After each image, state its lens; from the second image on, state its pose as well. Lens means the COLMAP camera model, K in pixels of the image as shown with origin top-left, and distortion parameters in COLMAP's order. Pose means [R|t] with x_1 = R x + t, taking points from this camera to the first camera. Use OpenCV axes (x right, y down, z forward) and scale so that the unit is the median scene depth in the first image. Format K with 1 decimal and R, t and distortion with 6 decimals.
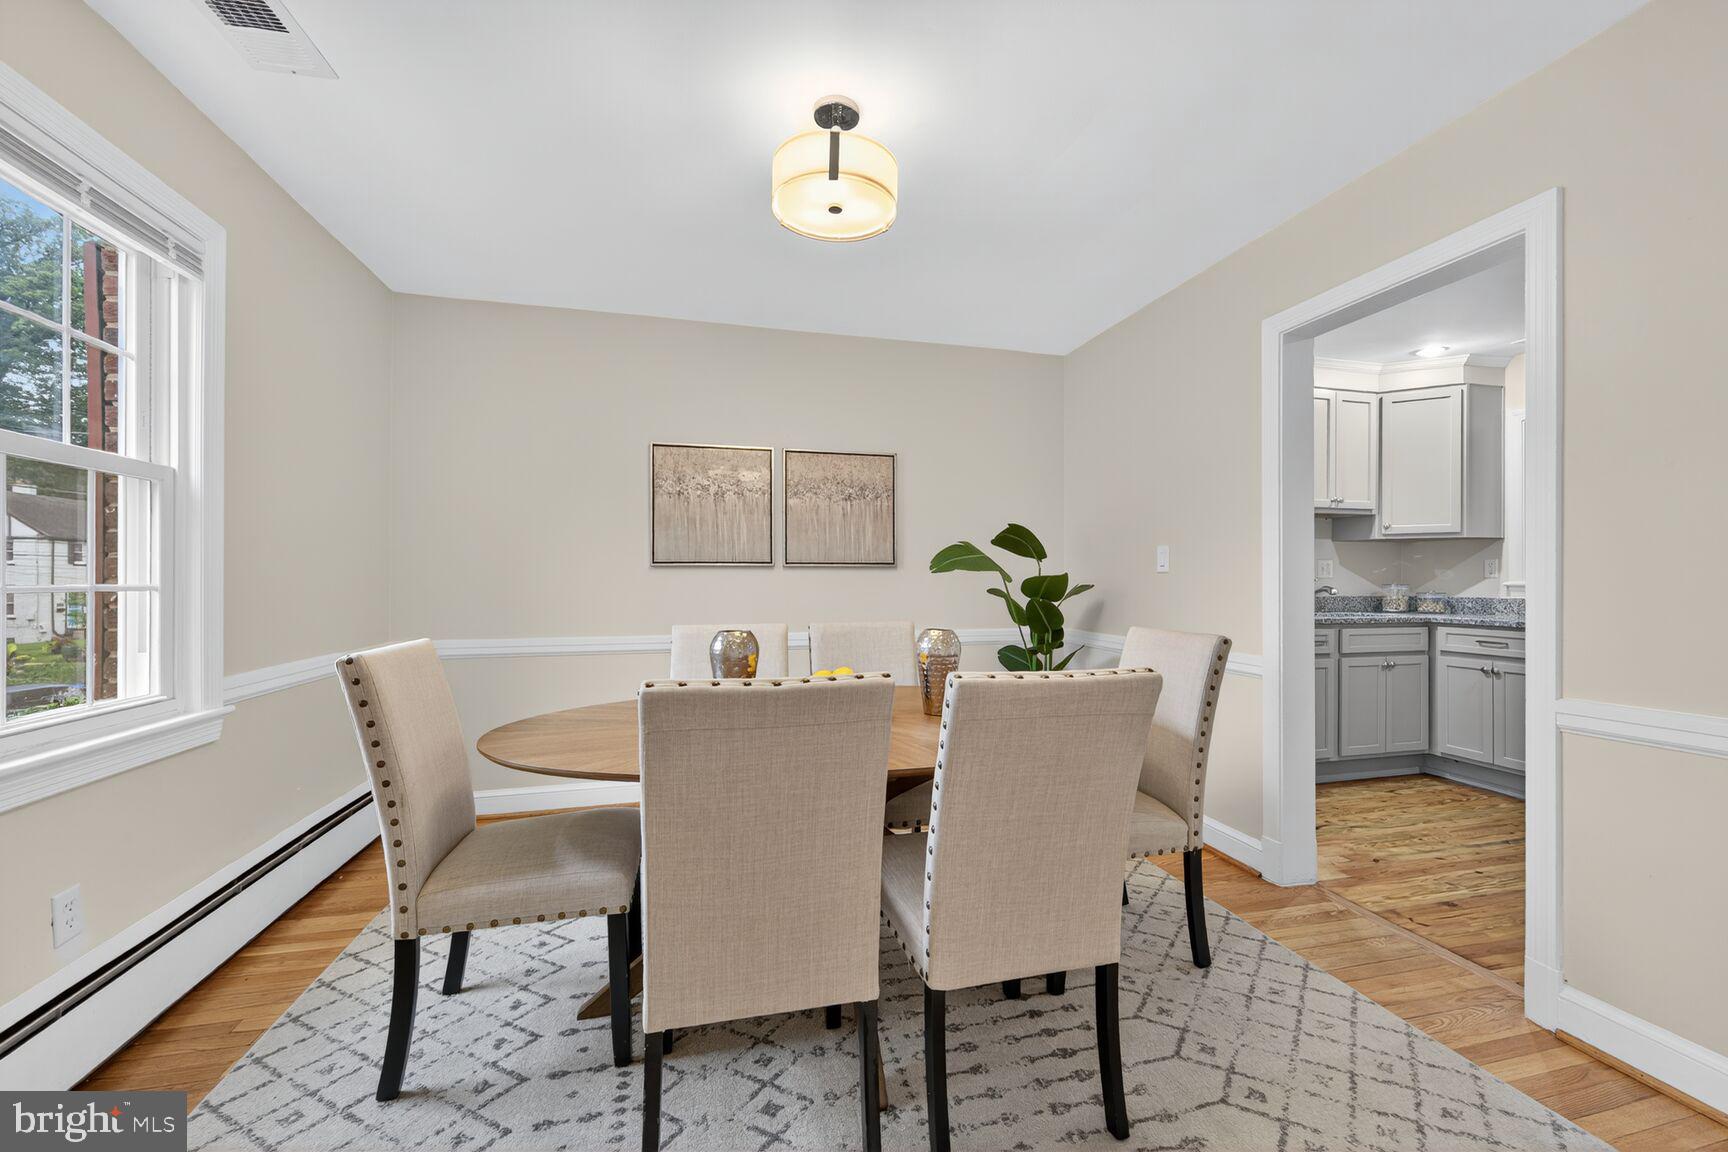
lens RADIAL K [[685.9, 0, 863.4], [0, 685.9, 577.9], [0, 0, 1]] dist [0.002773, -0.002051]
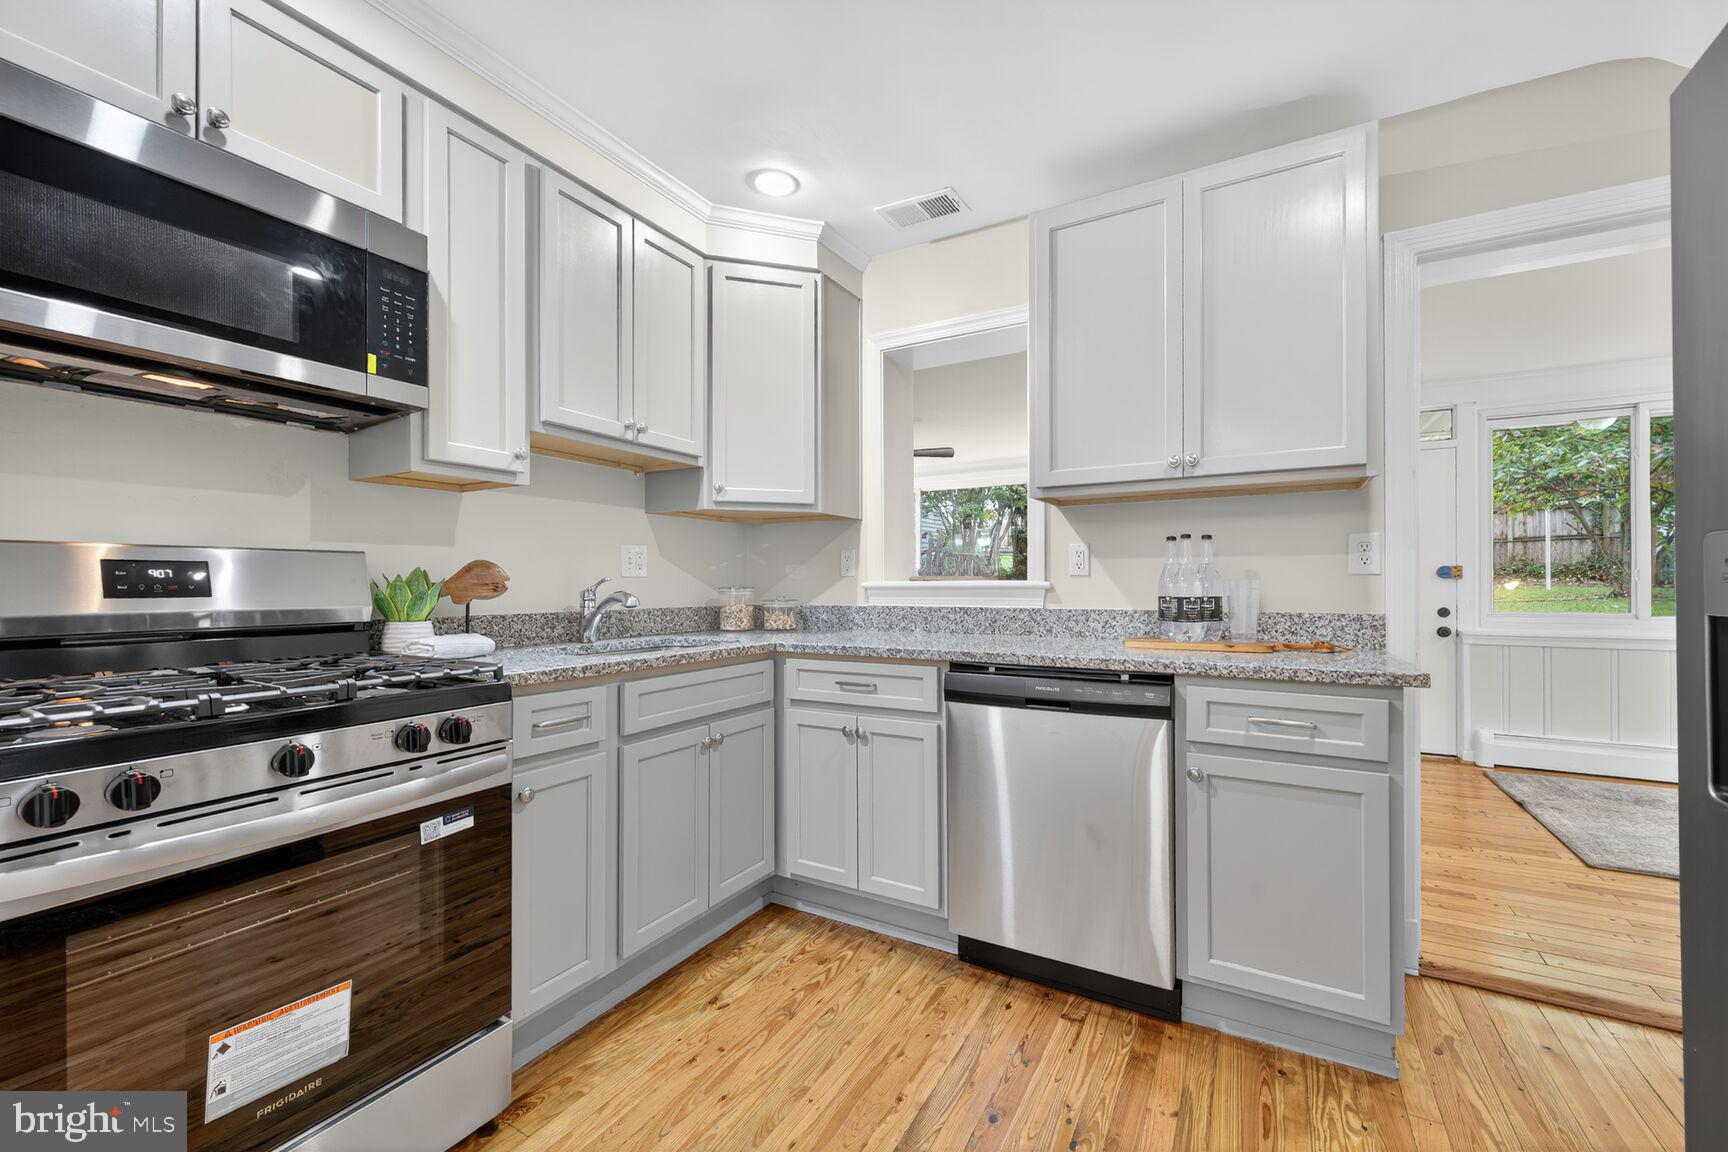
lens RADIAL K [[685.9, 0, 872.1], [0, 685.9, 583.9], [0, 0, 1]] dist [0.002773, -0.002051]
pose [[0.693293, -0.004665, 0.720641, 0.463755], [0.004311, 0.999988, 0.002327, 0.006652], [-0.720643, 0.001493, 0.693305, 0.538573]]
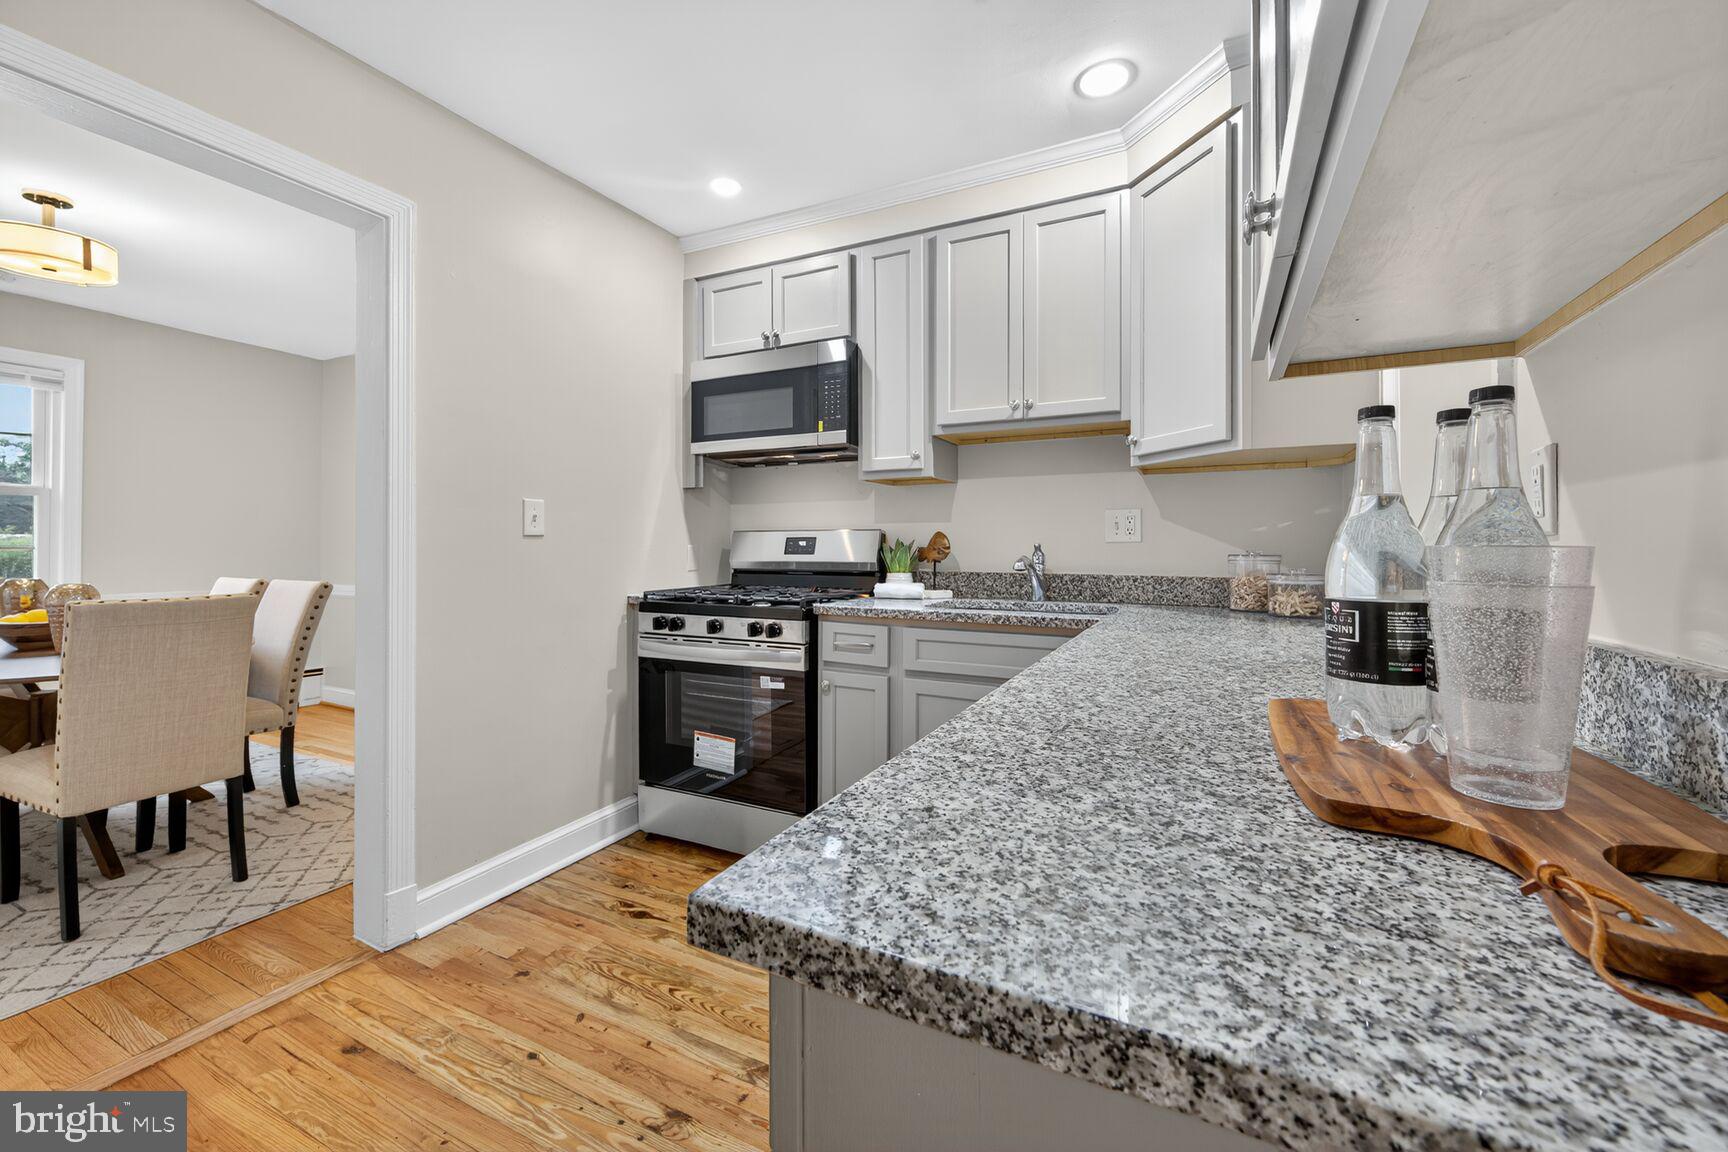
lens RADIAL K [[685.9, 0, 874.1], [0, 685.9, 546.1], [0, 0, 1]] dist [0.002773, -0.002051]
pose [[0.758151, -0.002313, -0.652075, 1.025074], [0.000498, 0.999995, -0.002967, 0.005704], [0.652079, 0.001925, 0.758149, 0.520012]]
